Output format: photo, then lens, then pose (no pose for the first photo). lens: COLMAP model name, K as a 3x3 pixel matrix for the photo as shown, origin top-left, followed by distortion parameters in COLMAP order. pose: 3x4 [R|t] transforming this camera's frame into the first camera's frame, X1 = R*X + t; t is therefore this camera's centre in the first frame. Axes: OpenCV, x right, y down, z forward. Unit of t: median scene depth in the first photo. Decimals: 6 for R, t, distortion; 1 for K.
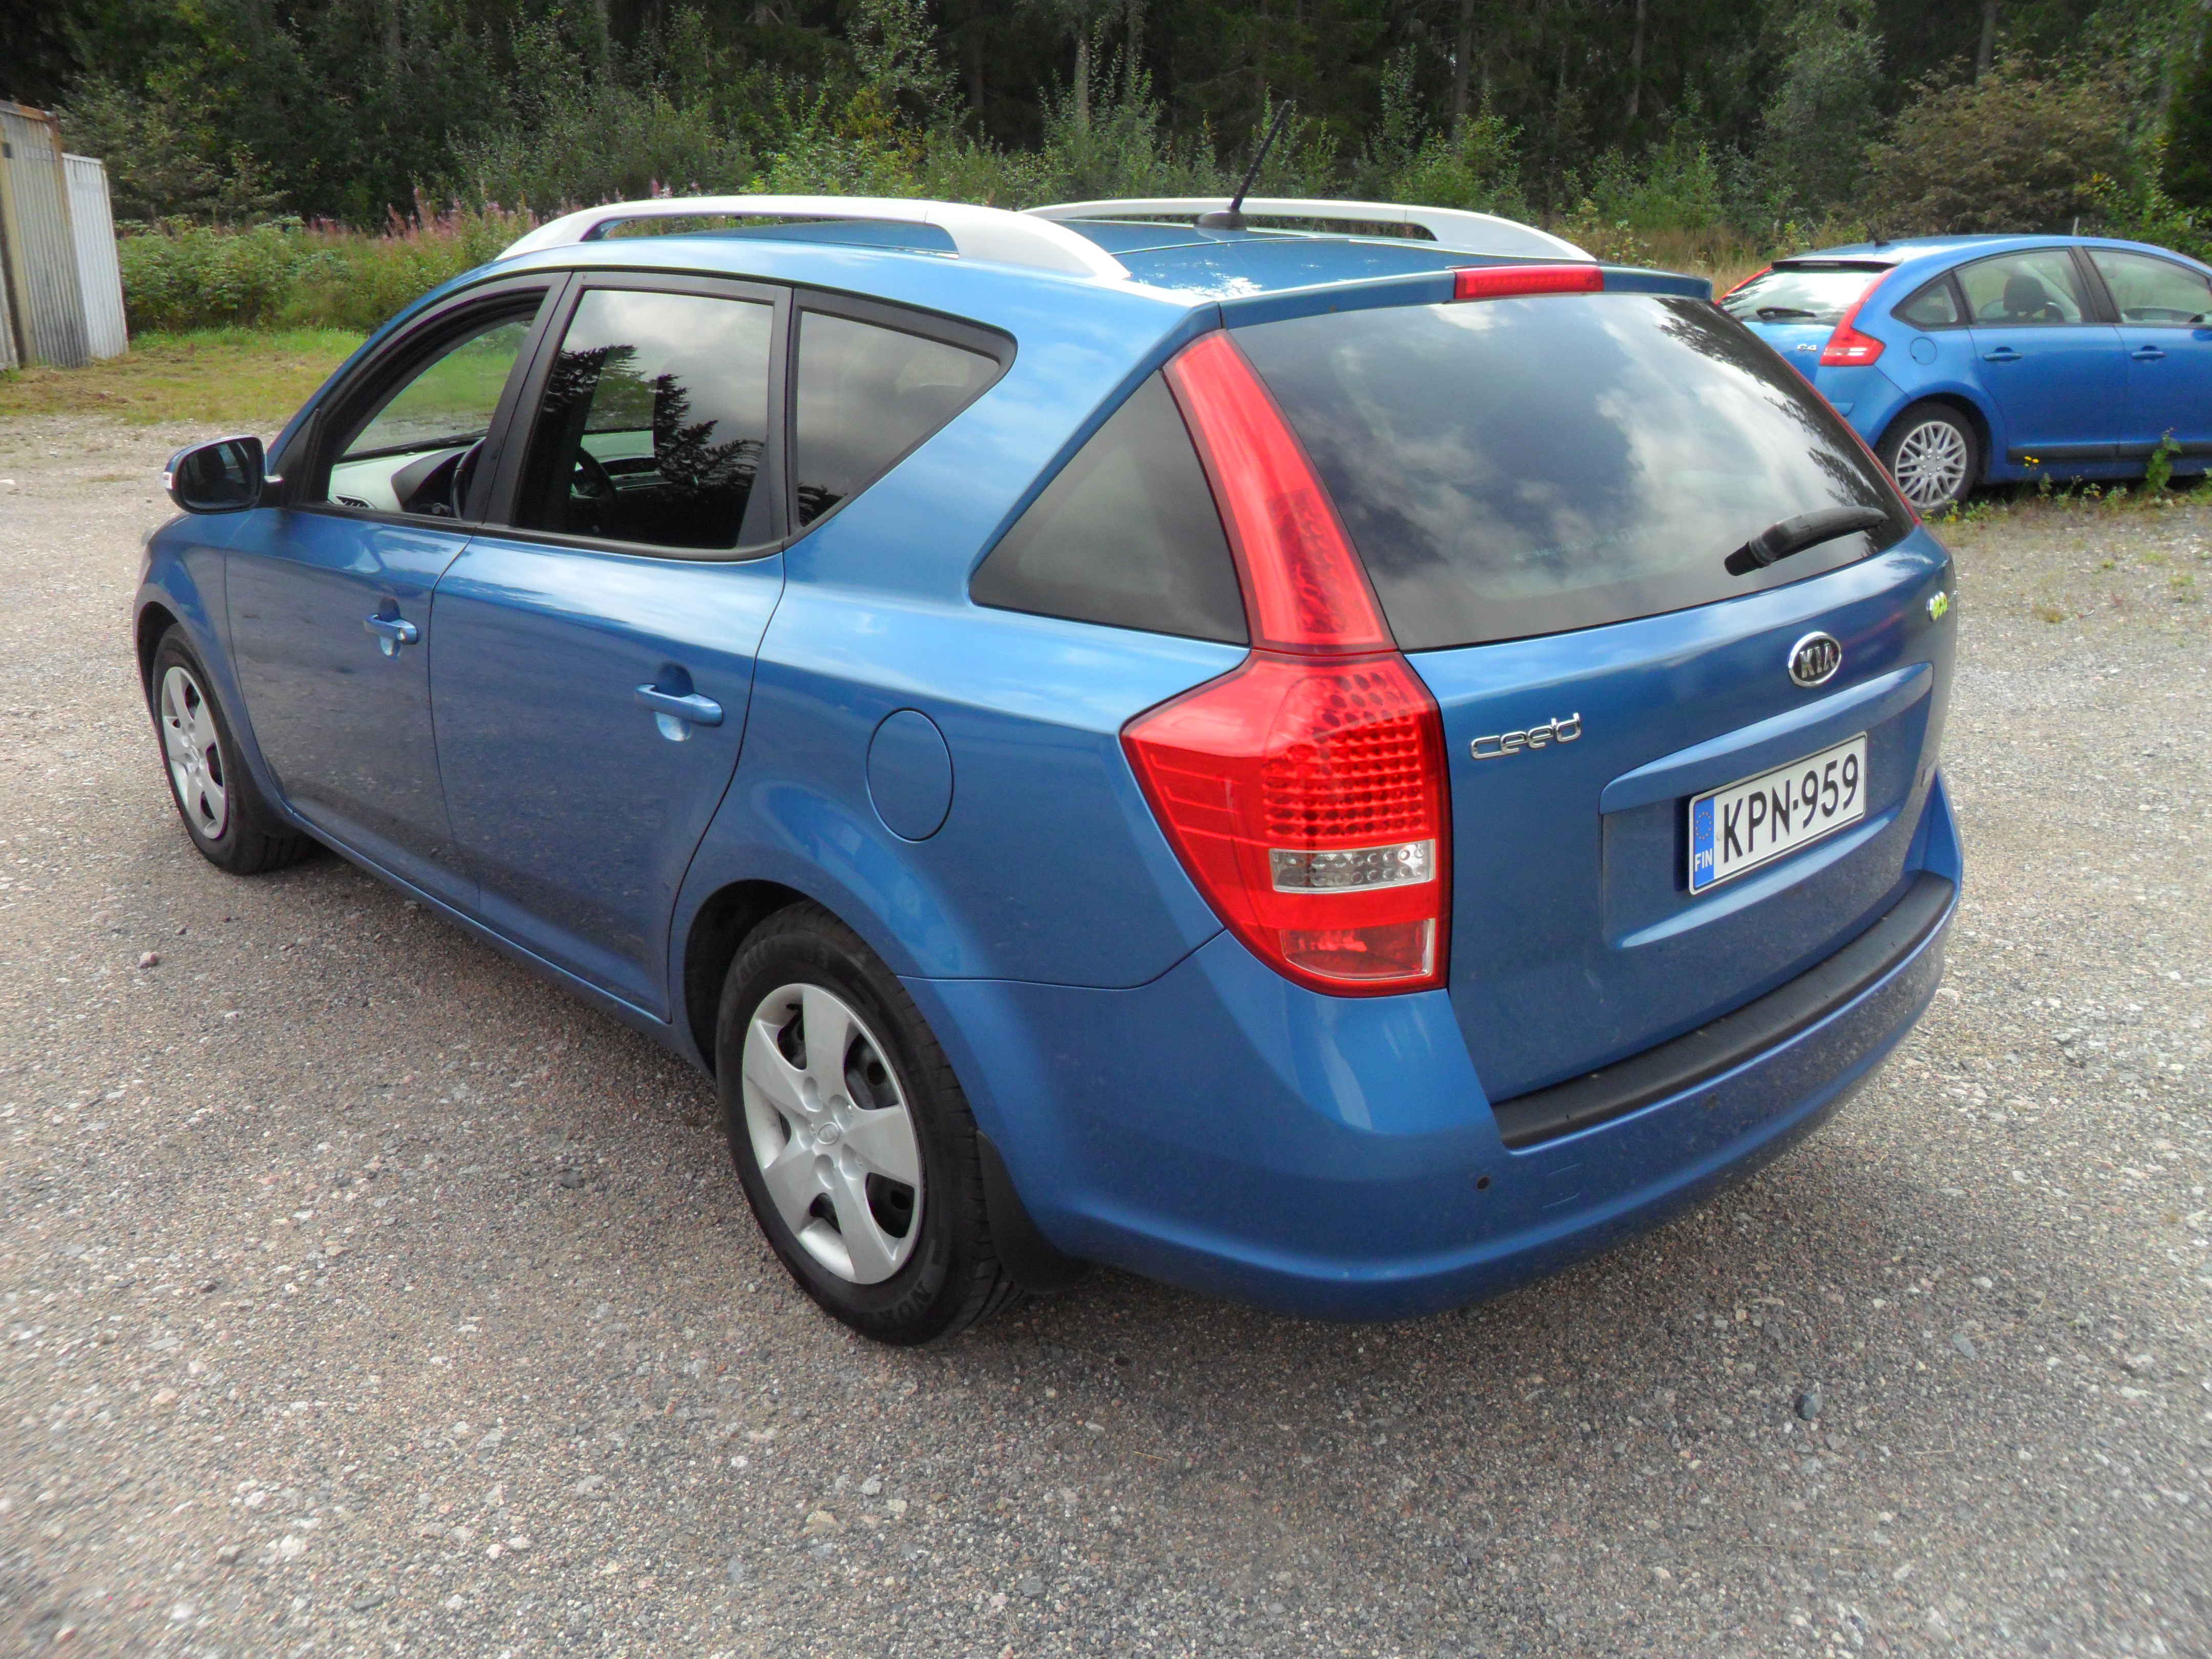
lens RADIAL K [[1797.0, 0, 1106.0], [0, 1797.0, 829.5], [0, 0, 1]] dist [-0.014132, 0.005773]
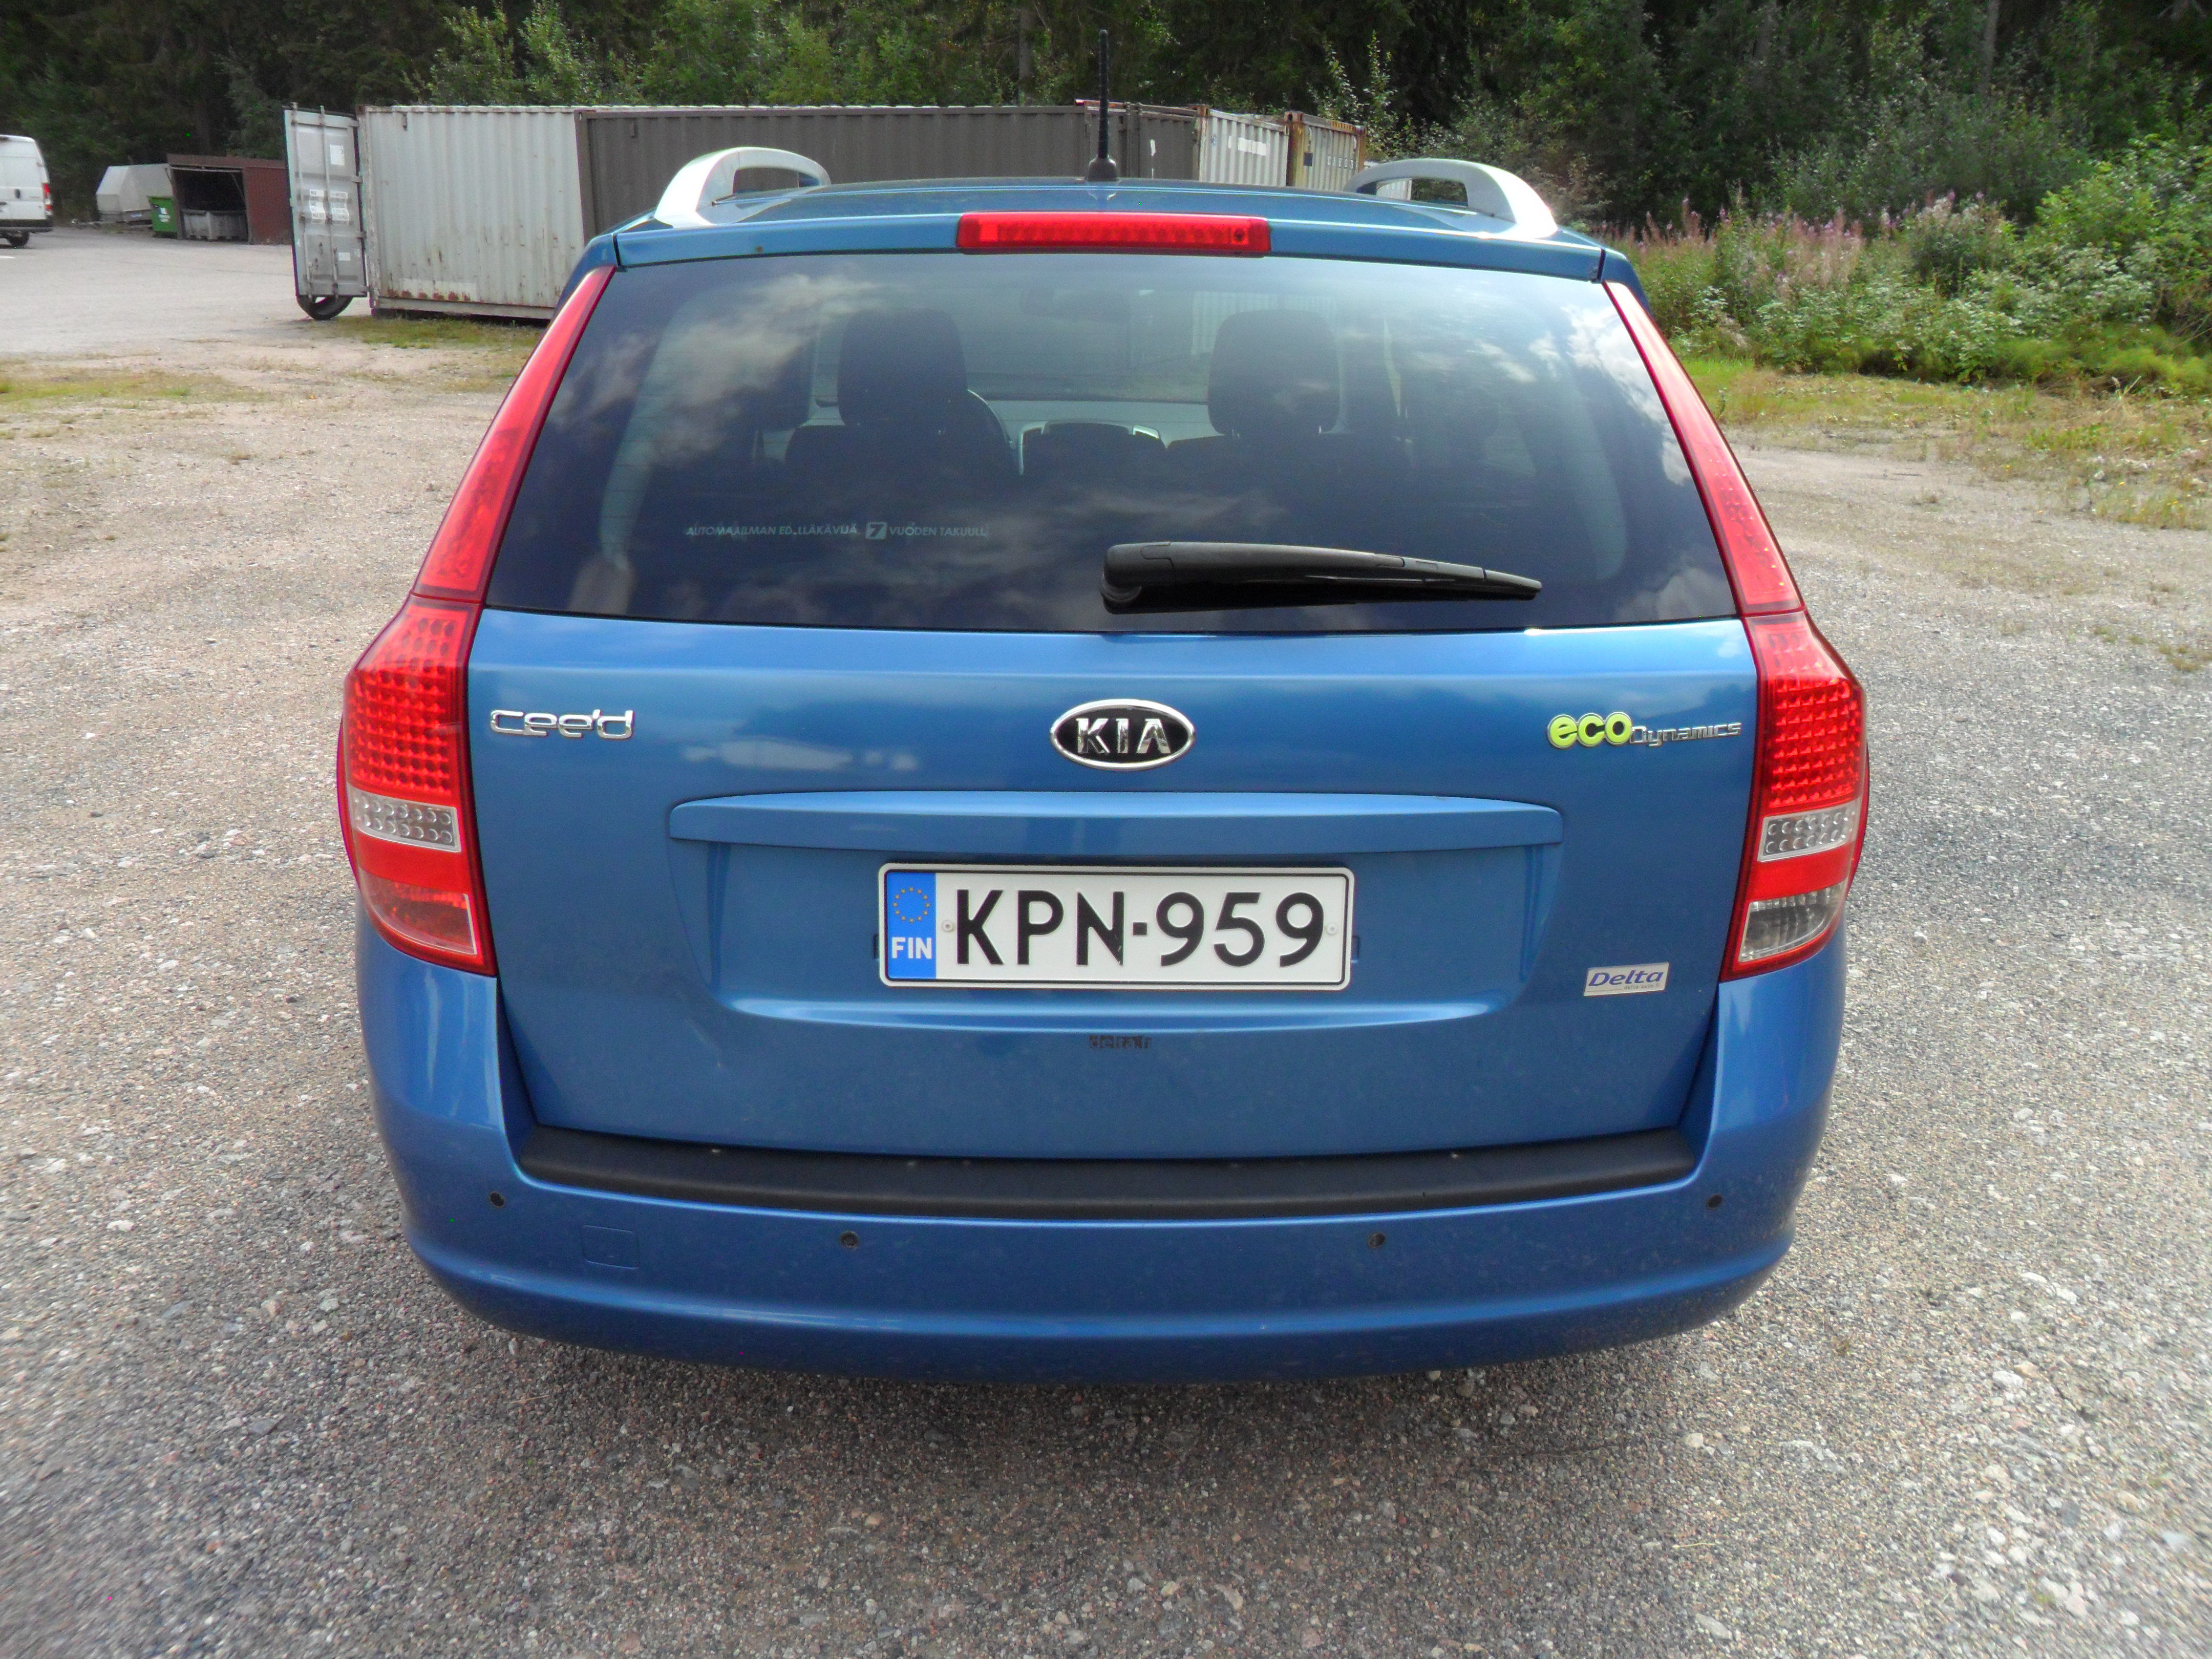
lens RADIAL K [[1797.0, 0, 1106.0], [0, 1797.0, 829.5], [0, 0, 1]] dist [-0.014132, 0.005773]
pose [[0.749228, 0.223581, -0.623433, 0.799608], [-0.228622, 0.970745, 0.073384, -0.101687], [0.621602, 0.087549, 0.778426, 0.388200]]
